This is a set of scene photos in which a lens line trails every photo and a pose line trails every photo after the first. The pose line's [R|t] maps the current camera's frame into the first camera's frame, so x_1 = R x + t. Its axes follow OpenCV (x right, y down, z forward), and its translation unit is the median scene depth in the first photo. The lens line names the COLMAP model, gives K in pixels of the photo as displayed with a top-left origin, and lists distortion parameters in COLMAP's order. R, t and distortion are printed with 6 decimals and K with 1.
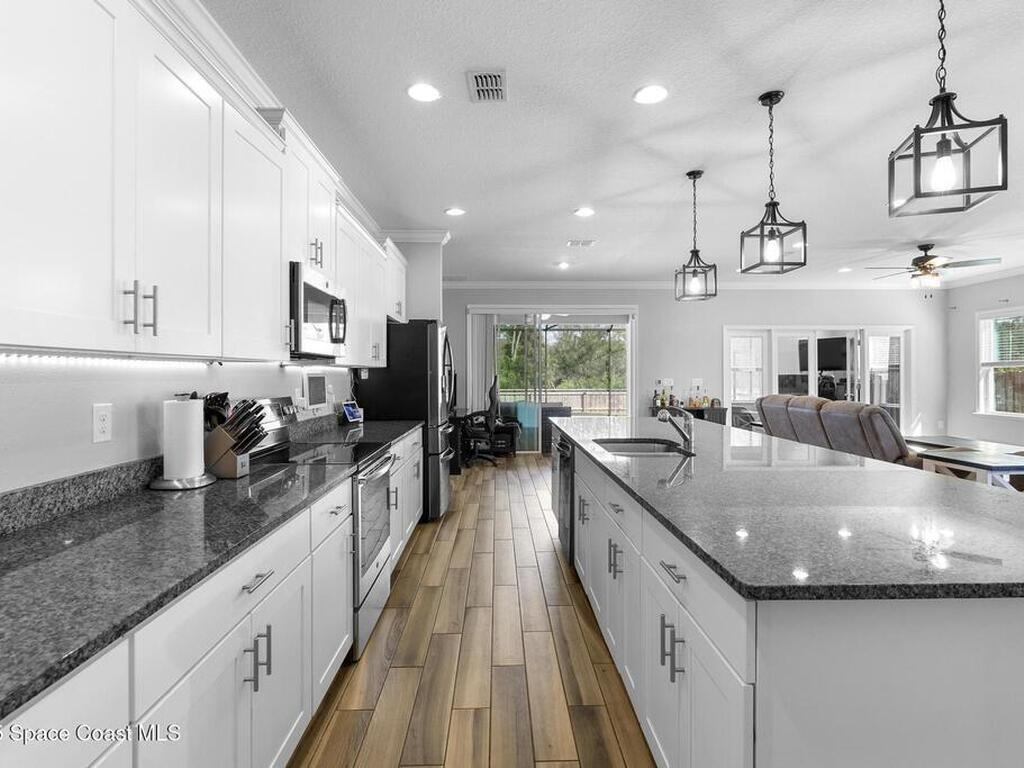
lens RADIAL K [[531.5, 0, 515.1], [0, 531.5, 373.6], [0, 0, 1]] dist [-0.008116, -0.000535]
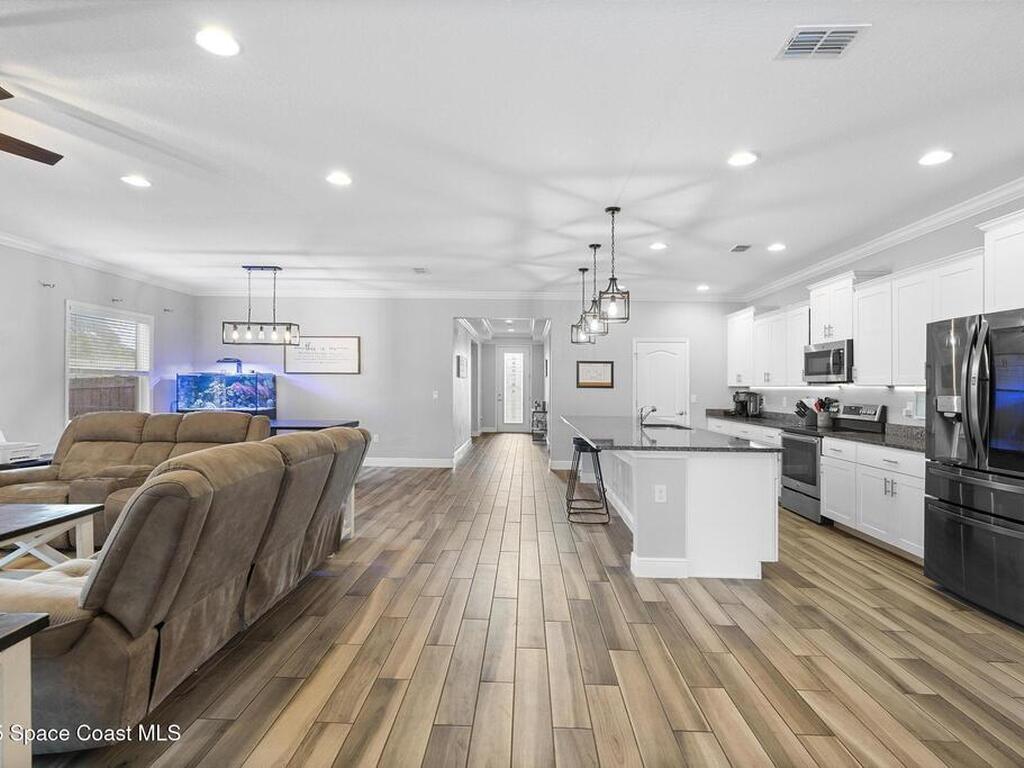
lens RADIAL K [[520.6, 0, 508.8], [0, 520.6, 378.5], [0, 0, 1]] dist [-0.007839, 0.000812]
pose [[-0.997860, -0.008972, 0.064774, 0.430035], [-0.010150, 0.999789, -0.017882, 0.001036], [-0.064599, -0.018501, -0.997740, 1.855820]]
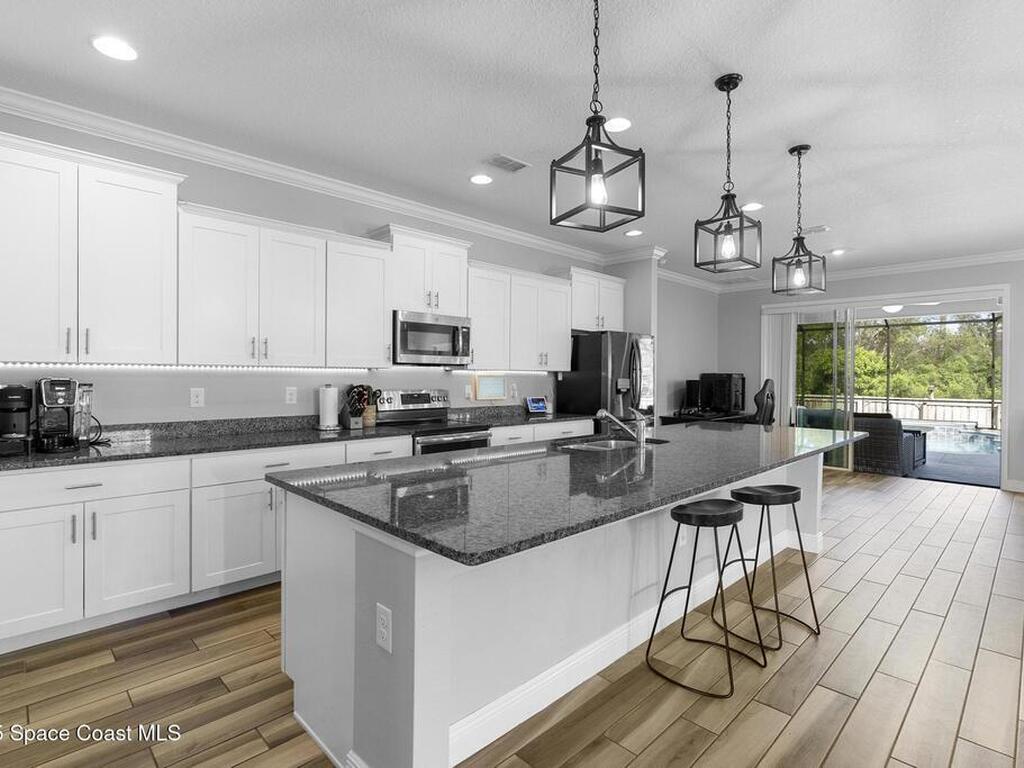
lens RADIAL K [[524.0, 0, 513.1], [0, 524.0, 376.9], [0, 0, 1]] dist [-0.003827, 0.000088]
pose [[0.680576, 0.009332, -0.732618, 0.574803], [-0.008521, 0.999952, 0.004821, -0.003008], [0.732628, 0.002961, 0.680623, 0.062730]]
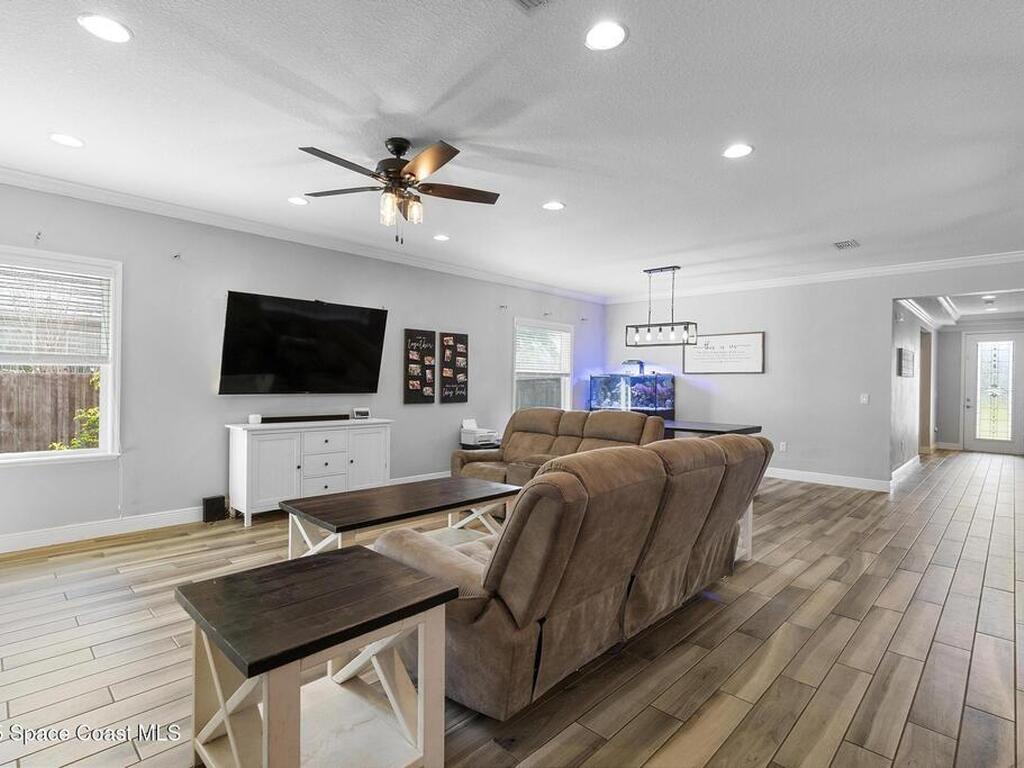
lens RADIAL K [[514.0, 0, 514.6], [0, 514.0, 394.8], [0, 0, 1]] dist [-0.003848, 0.000714]
pose [[-0.695361, -0.025898, 0.718194, 0.451916], [-0.013751, 0.999647, 0.022733, -0.000871], [-0.718529, 0.005932, -0.695472, 1.760897]]
